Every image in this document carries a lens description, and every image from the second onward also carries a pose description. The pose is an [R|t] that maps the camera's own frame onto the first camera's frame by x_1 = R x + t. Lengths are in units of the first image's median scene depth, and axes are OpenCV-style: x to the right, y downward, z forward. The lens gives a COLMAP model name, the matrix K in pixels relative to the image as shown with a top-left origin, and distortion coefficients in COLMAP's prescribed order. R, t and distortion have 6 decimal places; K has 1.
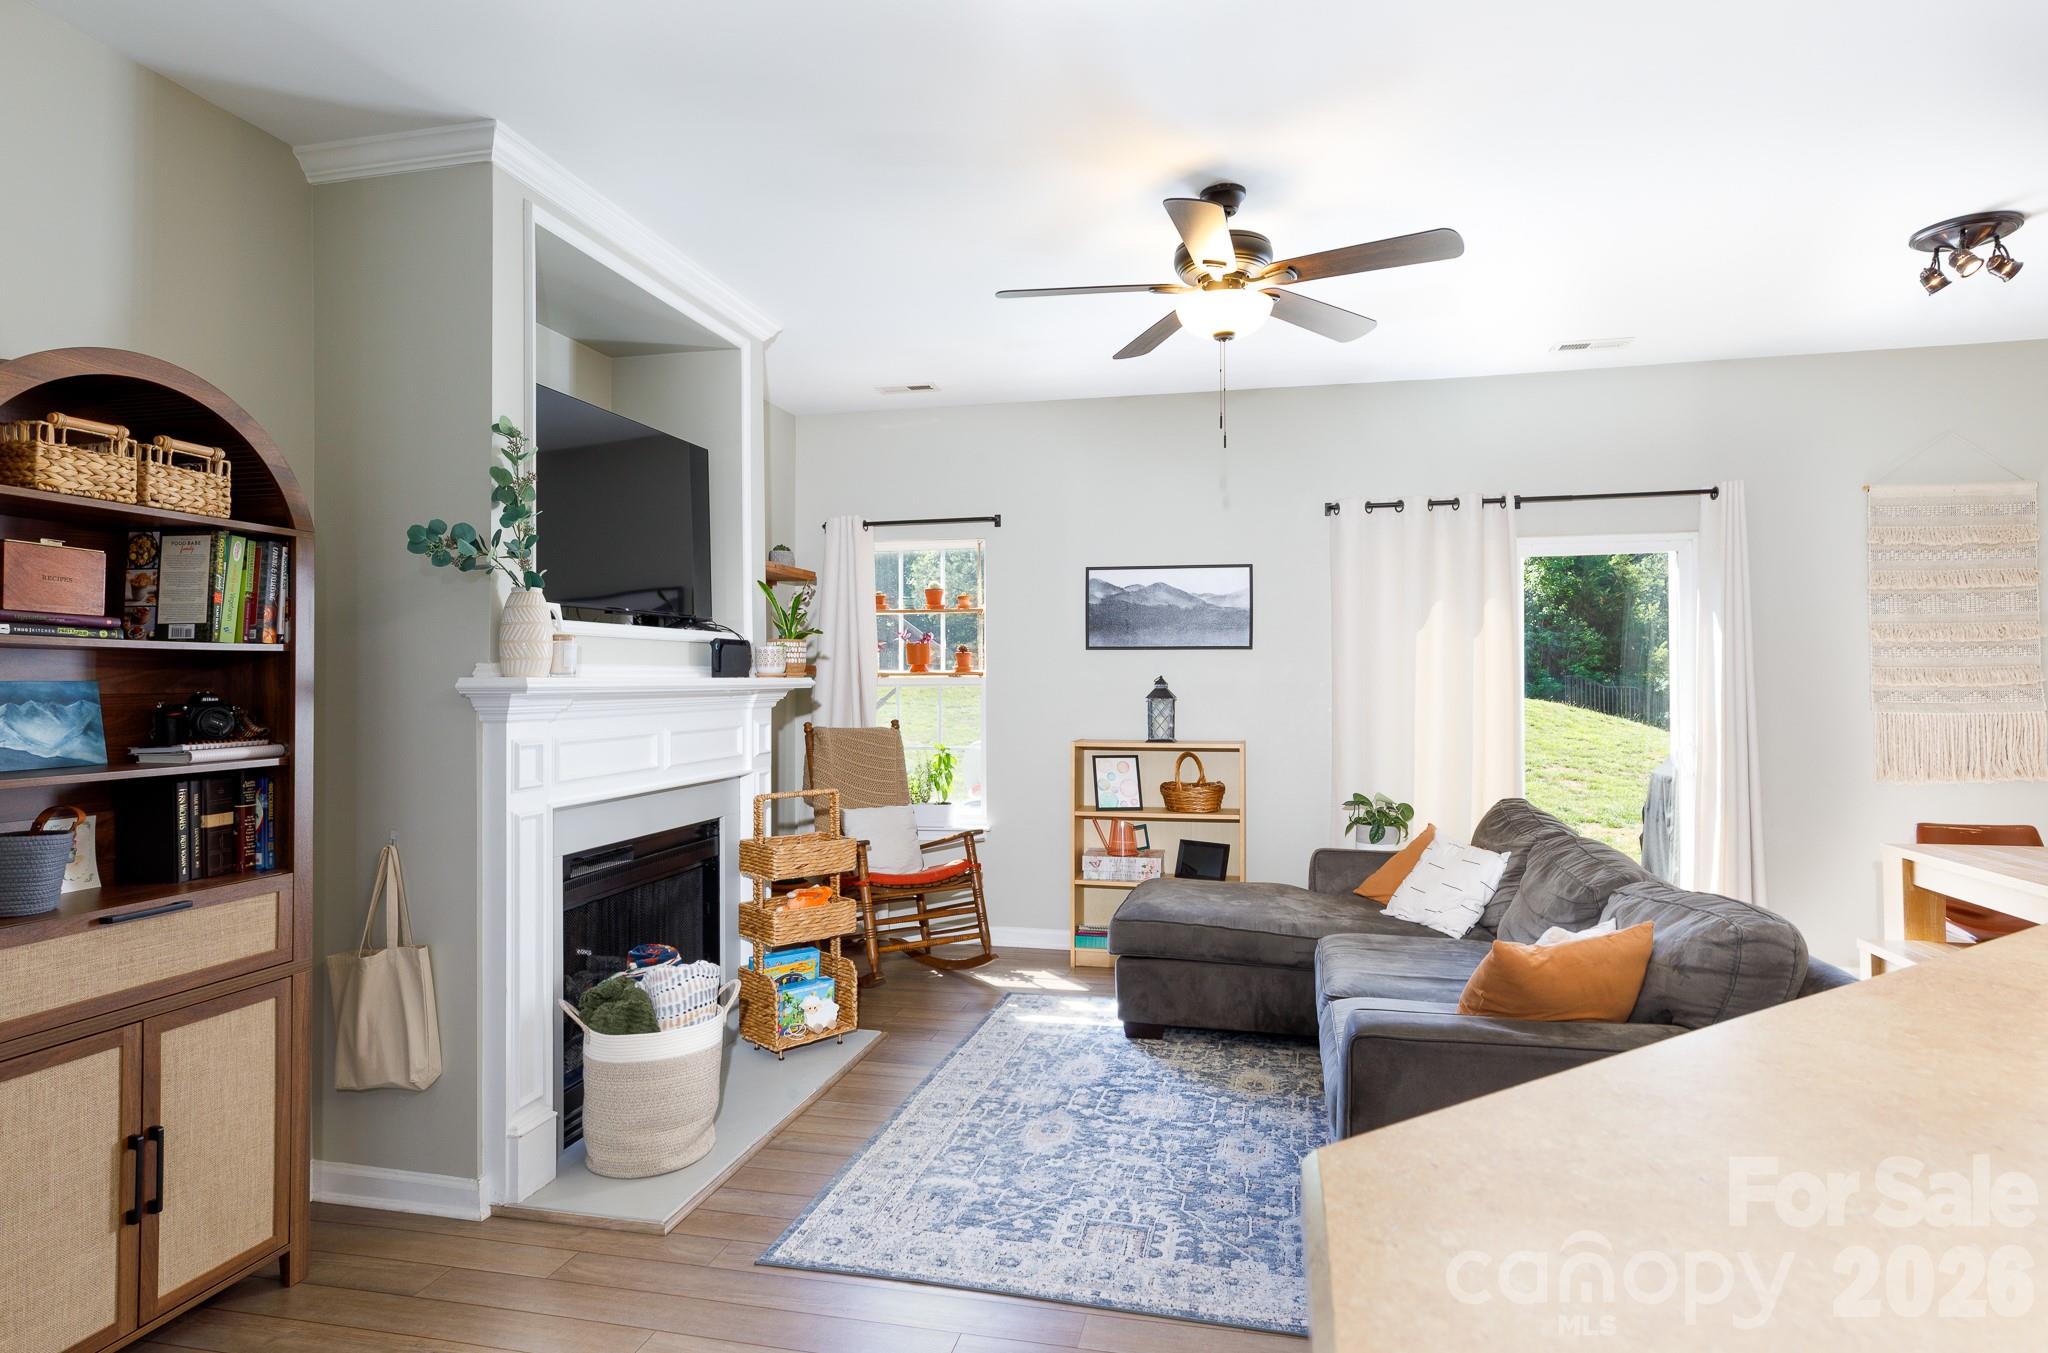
lens RADIAL K [[1128.1, 0, 1020.2], [0, 1128.1, 667.3], [0, 0, 1]] dist [0.002809, 0.000240]
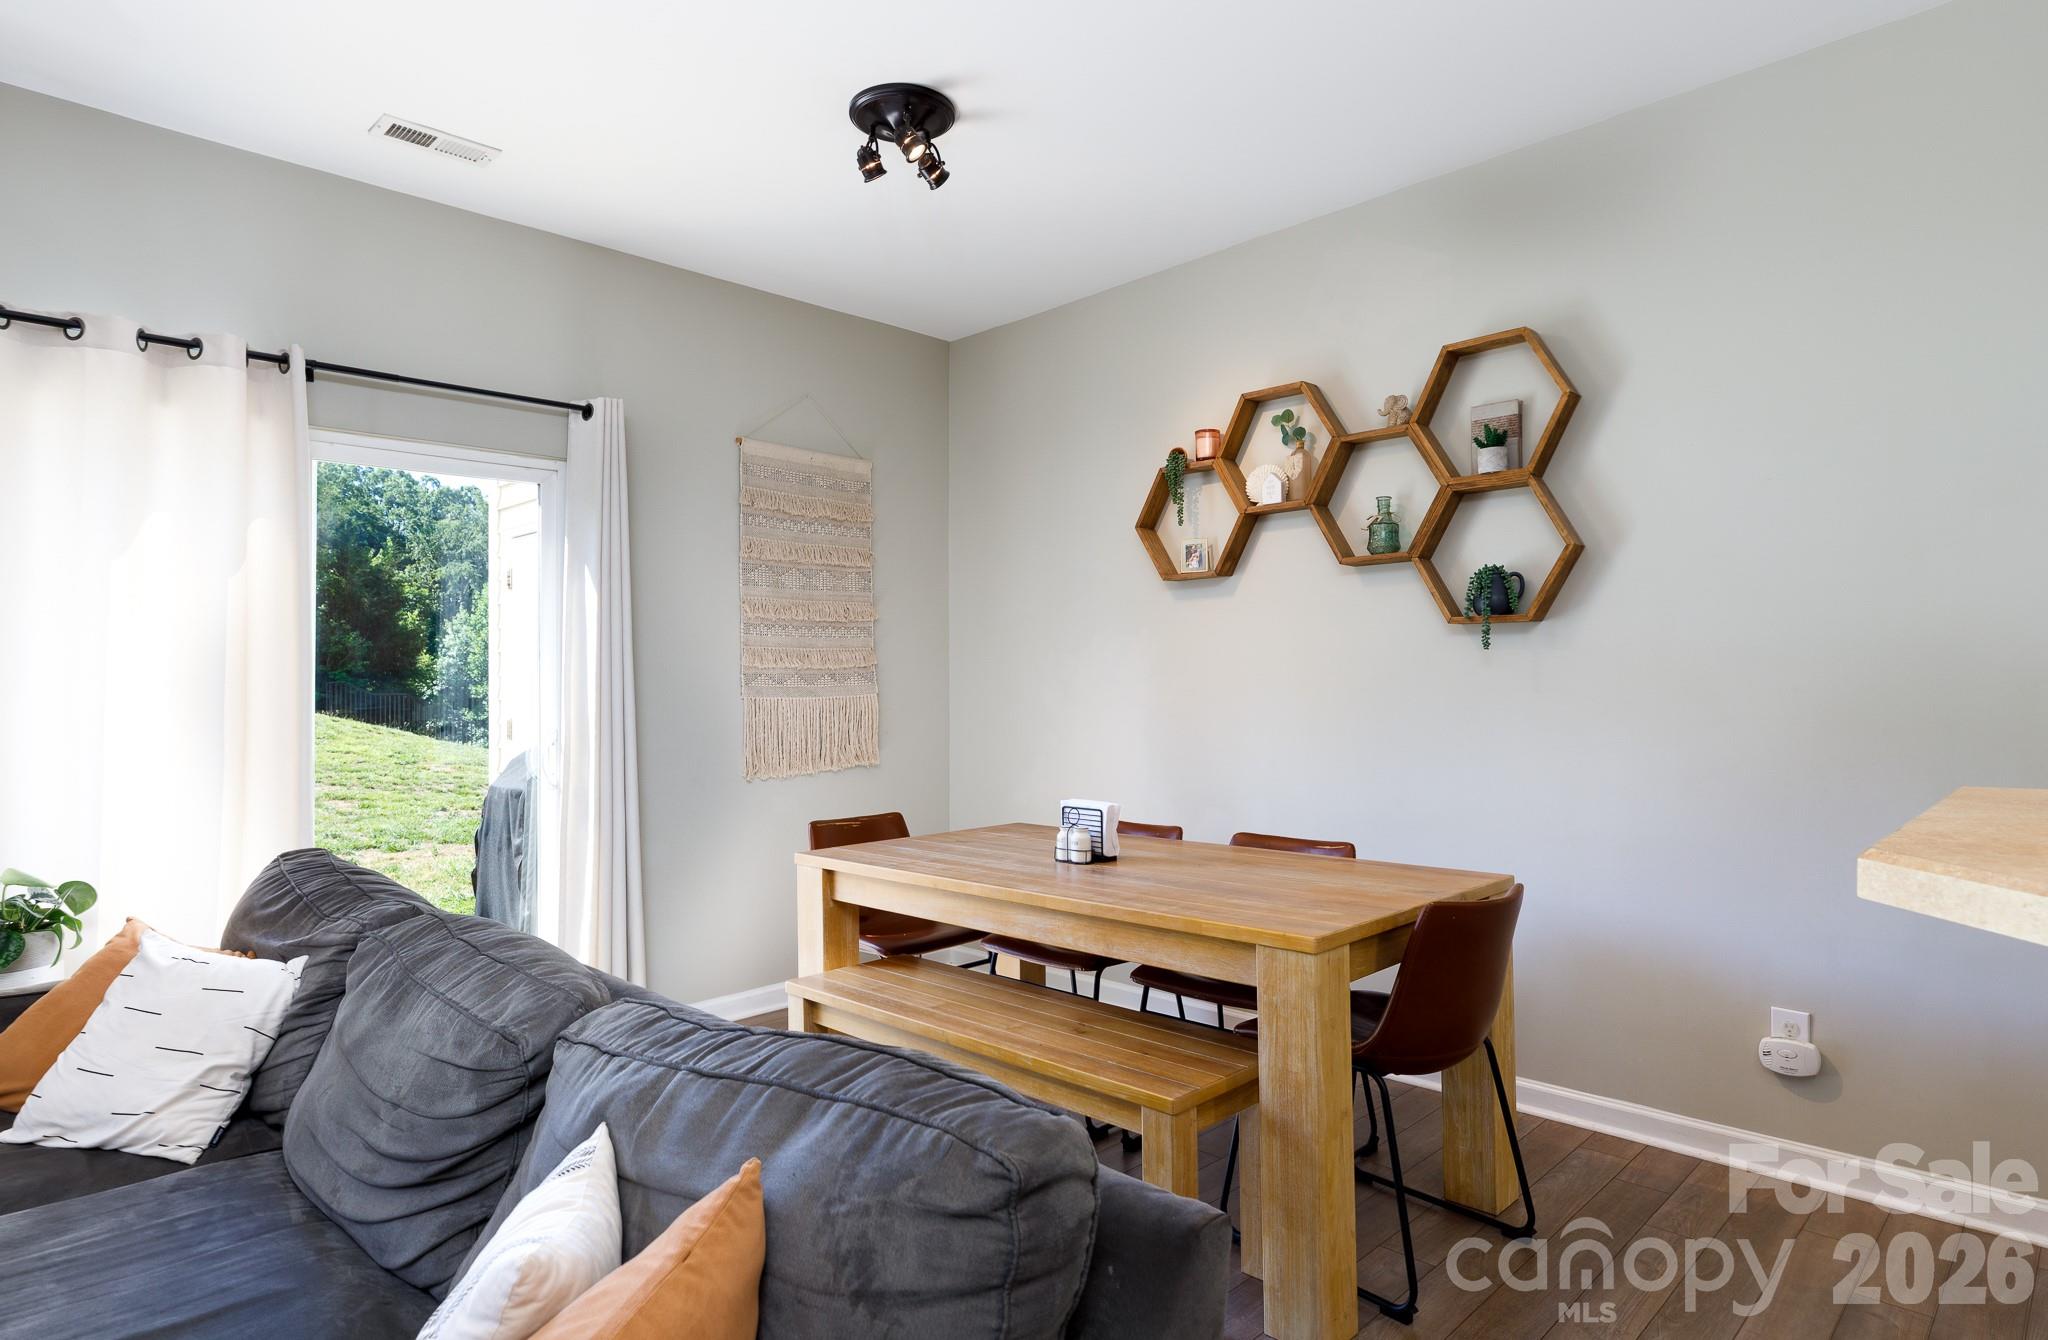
lens RADIAL K [[1126.6, 0, 1014.8], [0, 1126.6, 664.3], [0, 0, 1]] dist [0.003005, 0.002481]
pose [[0.537735, 0.014558, 0.842988, 0.161476], [-0.003597, 0.999881, -0.014973, 0.031641], [-0.843106, 0.005019, 0.537724, 0.429046]]
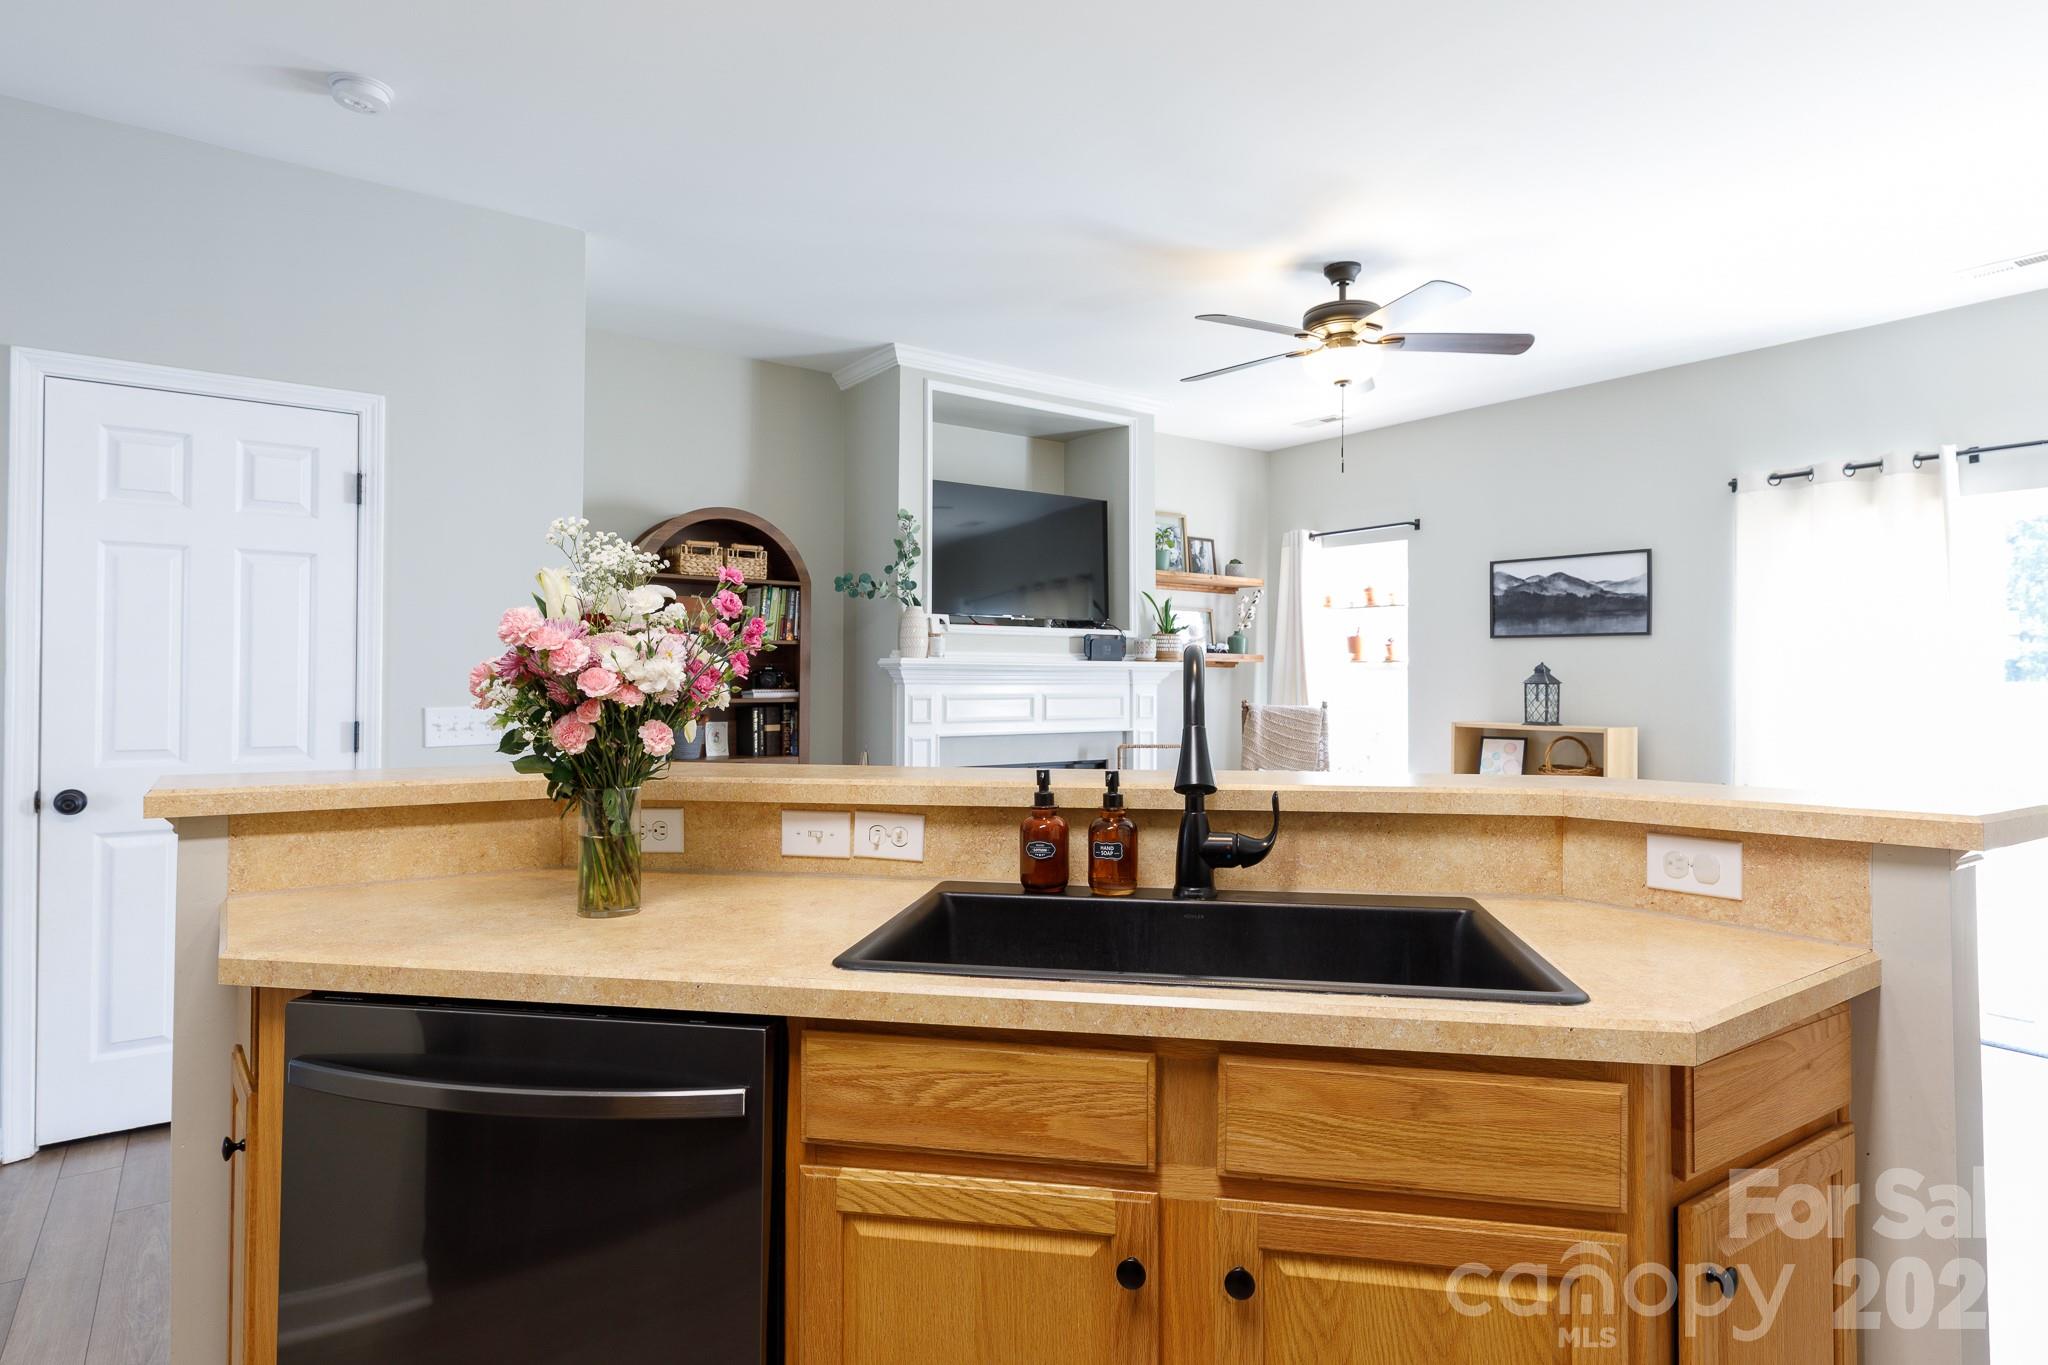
lens RADIAL K [[1128.1, 0, 1009.3], [0, 1128.1, 679.9], [0, 0, 1]] dist [0.002809, 0.000240]
pose [[0.749888, 0.005377, -0.661543, 0.585005], [0.000205, 0.999965, 0.008361, 0.019954], [0.661565, -0.006405, 0.749860, -0.146188]]
